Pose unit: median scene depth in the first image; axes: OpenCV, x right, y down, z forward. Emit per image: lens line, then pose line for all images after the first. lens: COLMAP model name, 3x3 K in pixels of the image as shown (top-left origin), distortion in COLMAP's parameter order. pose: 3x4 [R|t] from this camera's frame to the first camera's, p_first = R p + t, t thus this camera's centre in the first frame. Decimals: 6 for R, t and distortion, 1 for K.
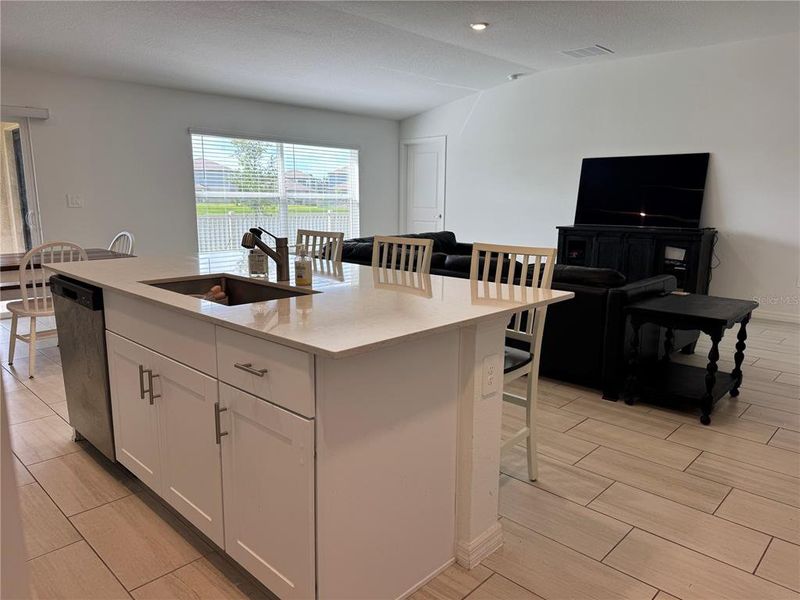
lens RADIAL K [[545.5, 0, 397.4], [0, 545.5, 299.1], [0, 0, 1]] dist [0.047628, -0.060654]
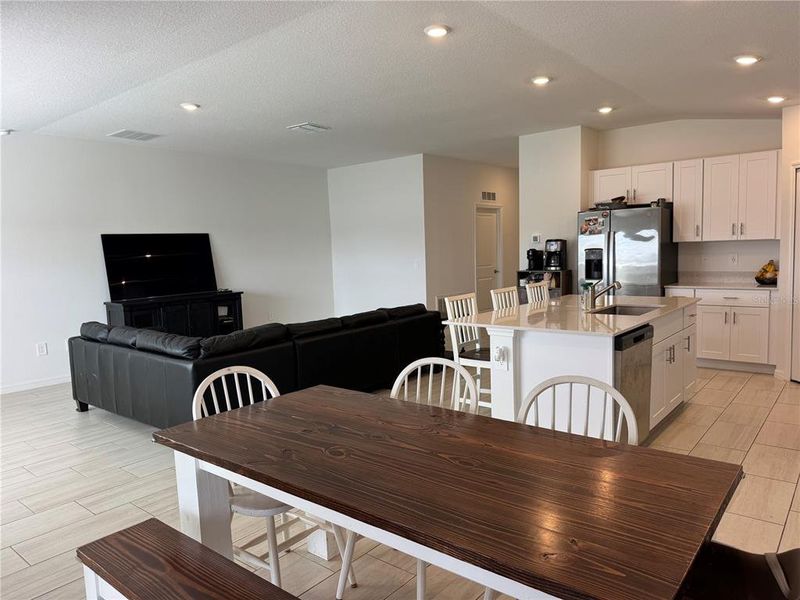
lens RADIAL K [[545.5, 0, 401.8], [0, 545.5, 300.0], [0, 0, 1]] dist [0.047628, -0.060654]
pose [[-0.100530, -0.095464, 0.990344, -1.476042], [0.209112, 0.971125, 0.114838, -0.308095], [-0.972711, 0.218637, -0.077665, 1.275812]]
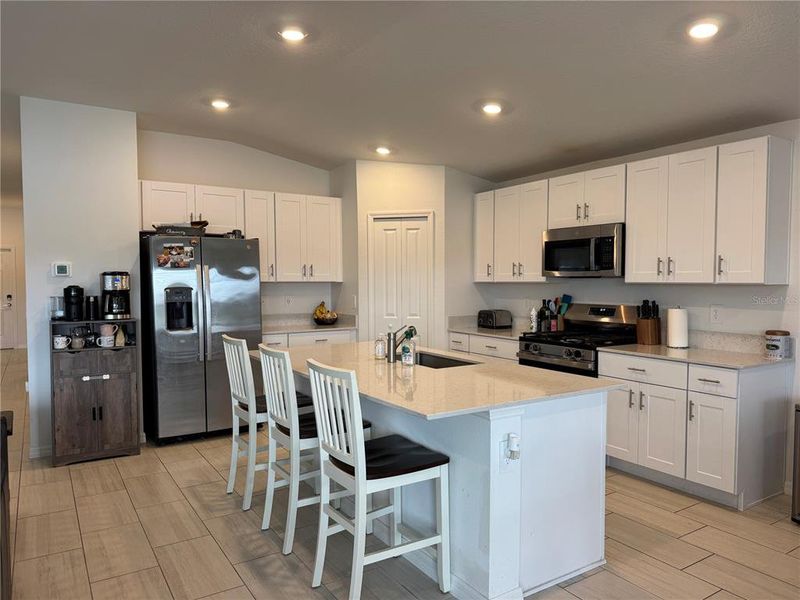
lens RADIAL K [[545.5, 0, 399.8], [0, 545.5, 305.2], [0, 0, 1]] dist [0.047628, -0.060654]
pose [[-0.973370, -0.017481, 0.228574, -0.414587], [0.034862, 0.974203, 0.222964, -0.373564], [-0.226575, 0.224995, -0.947650, 1.664667]]
